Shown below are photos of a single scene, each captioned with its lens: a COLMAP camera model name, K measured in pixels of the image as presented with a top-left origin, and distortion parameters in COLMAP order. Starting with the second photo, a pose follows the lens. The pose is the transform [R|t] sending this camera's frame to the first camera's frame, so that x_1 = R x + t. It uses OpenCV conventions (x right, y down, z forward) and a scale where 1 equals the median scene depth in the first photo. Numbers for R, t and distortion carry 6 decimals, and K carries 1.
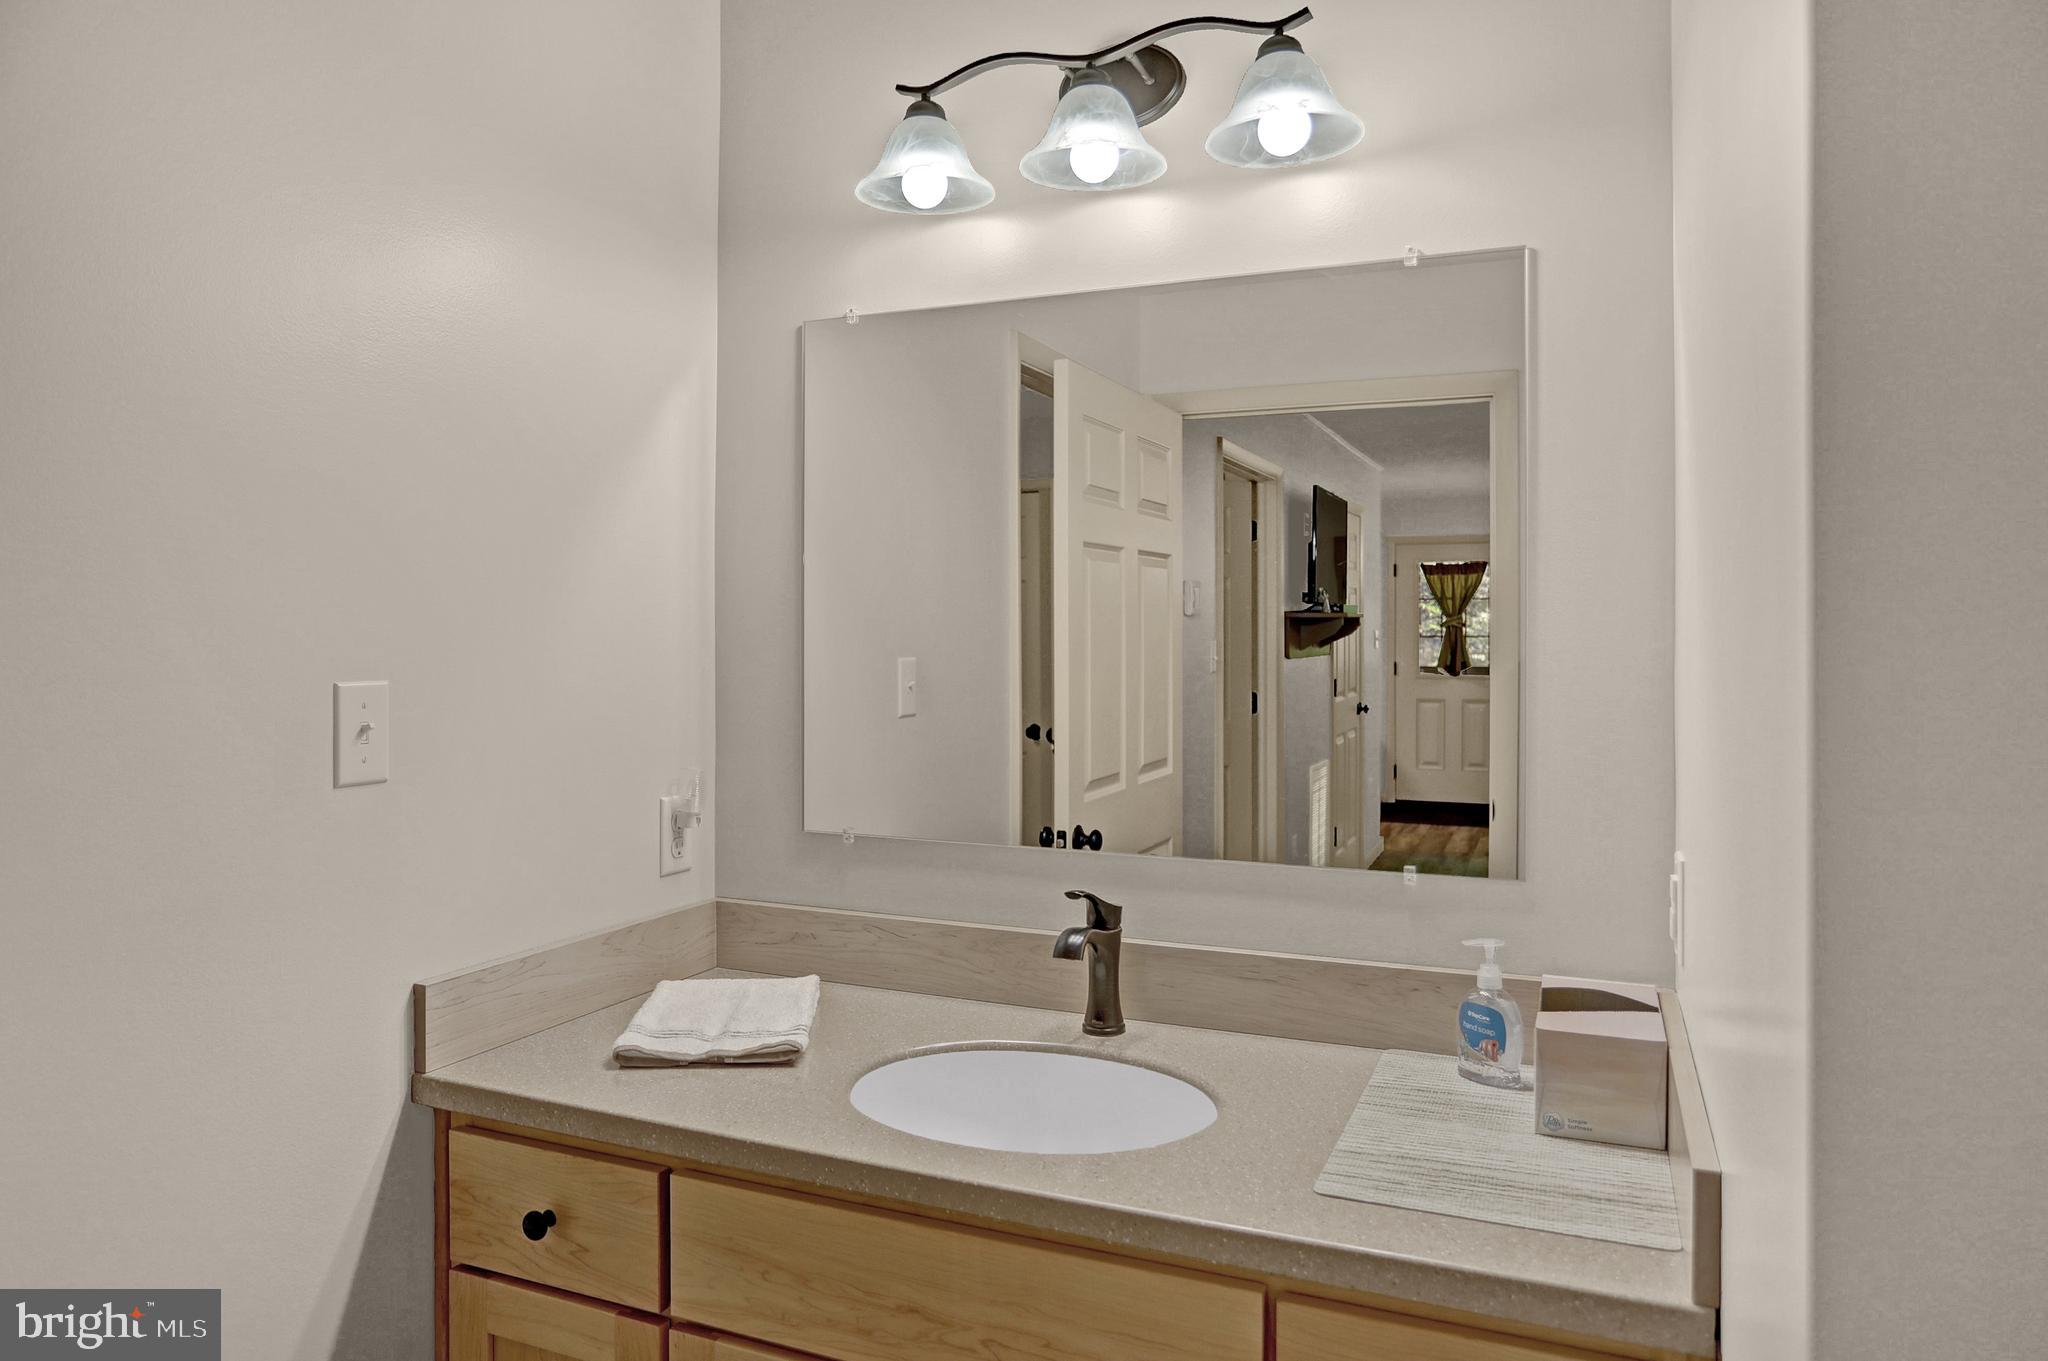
lens RADIAL K [[1398.6, 0, 1021.5], [0, 1398.6, 617.9], [0, 0, 1]] dist [0.004180, 0.002713]
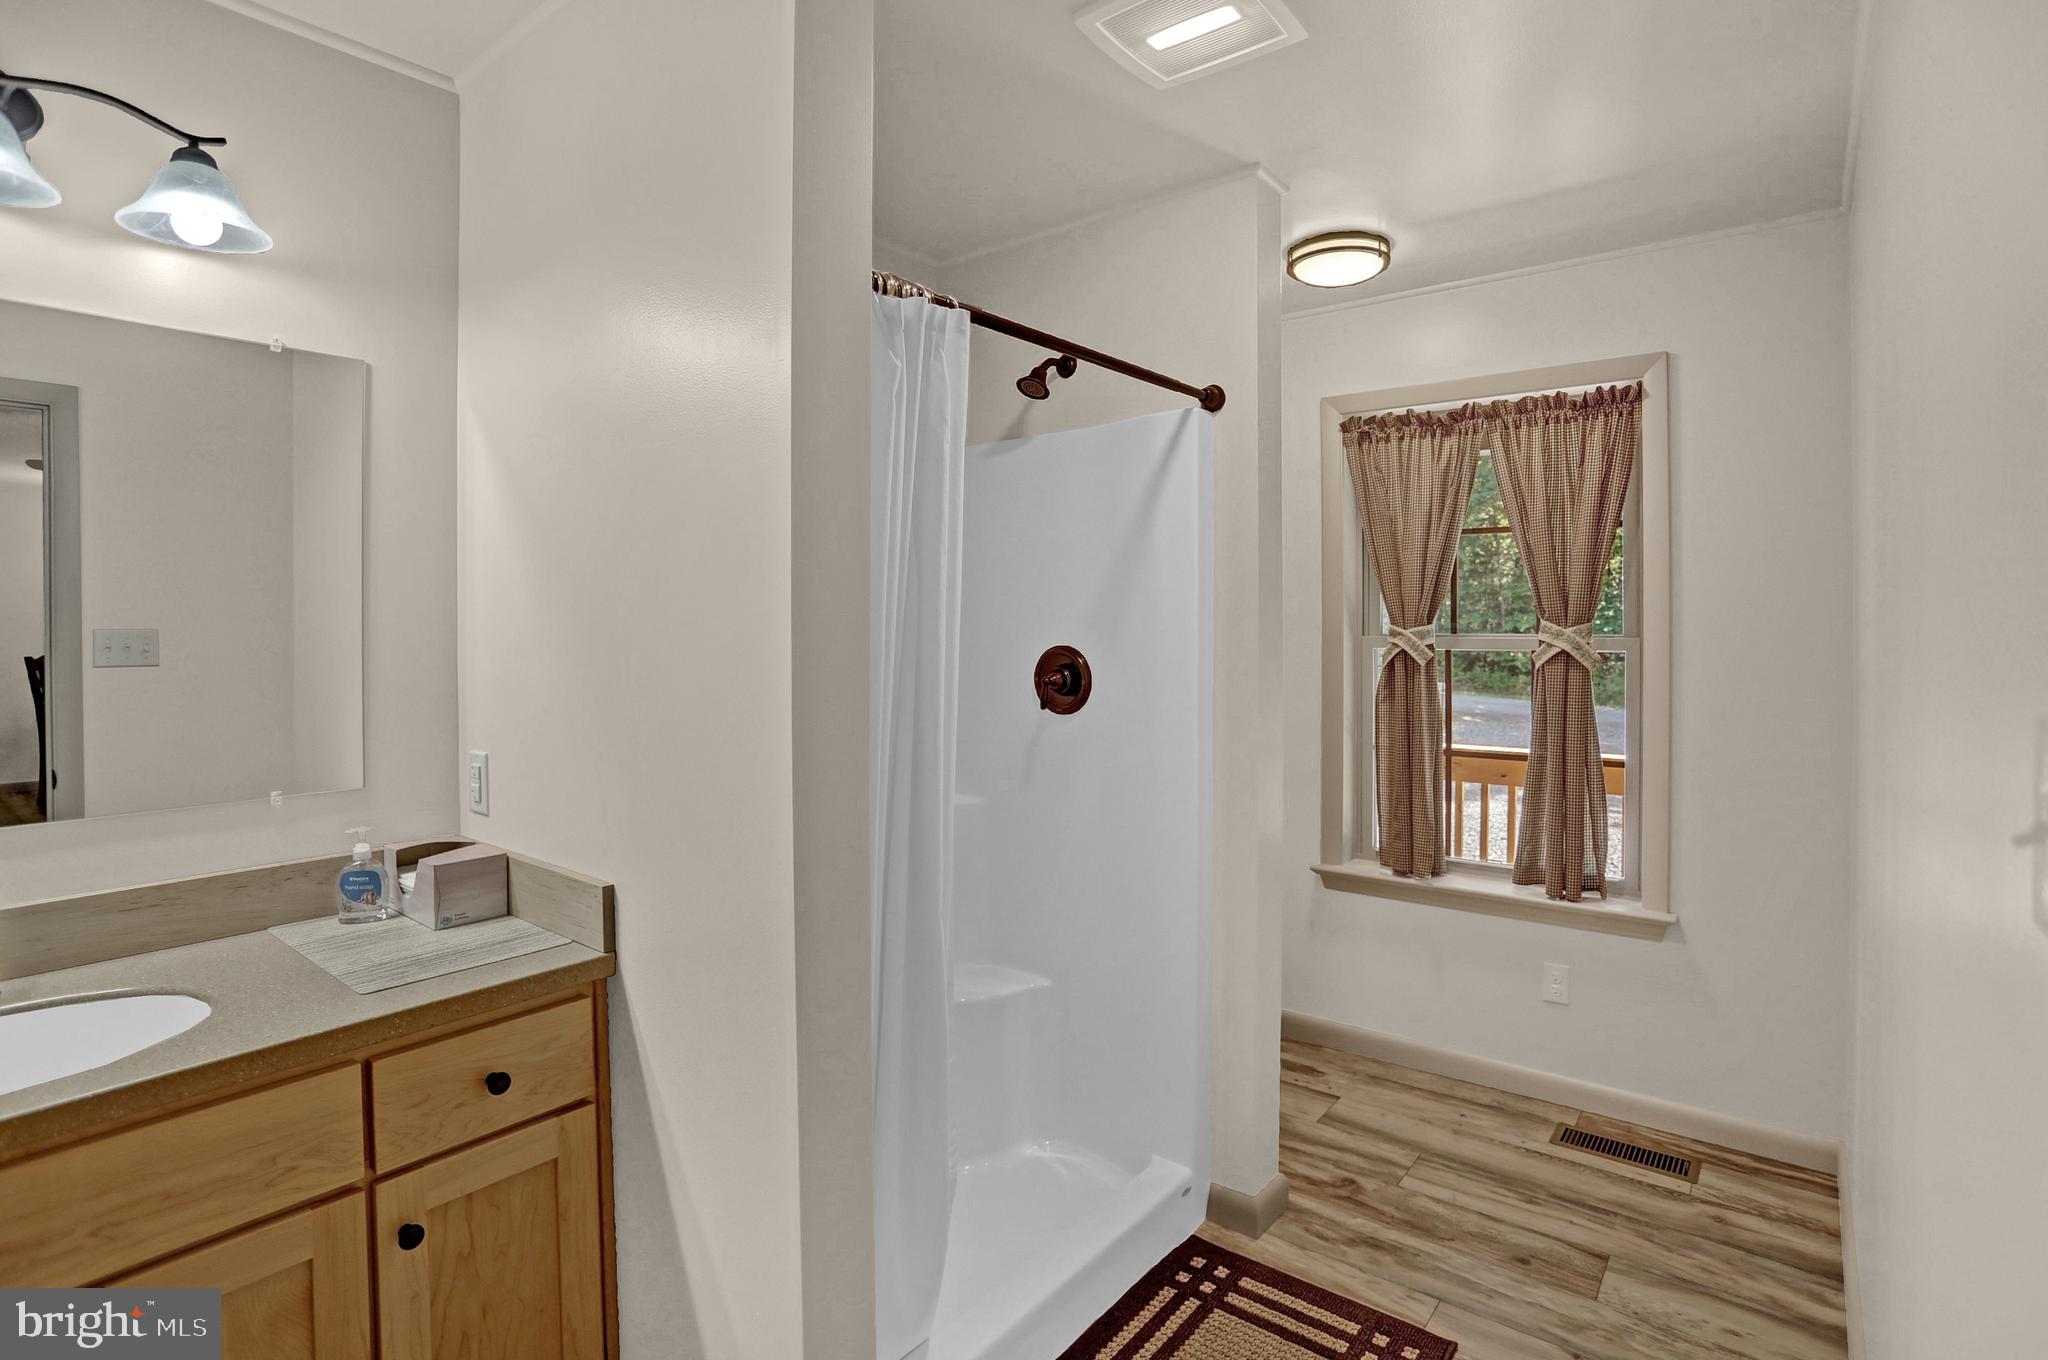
lens RADIAL K [[990.7, 0, 1024.1], [0, 990.7, 662.3], [0, 0, 1]] dist [-0.062177, 0.020095]
pose [[0.271823, -0.041516, 0.961451, -0.454950], [0.021226, 0.999085, 0.037141, 0.033873], [-0.962113, 0.010312, 0.272456, 0.046876]]
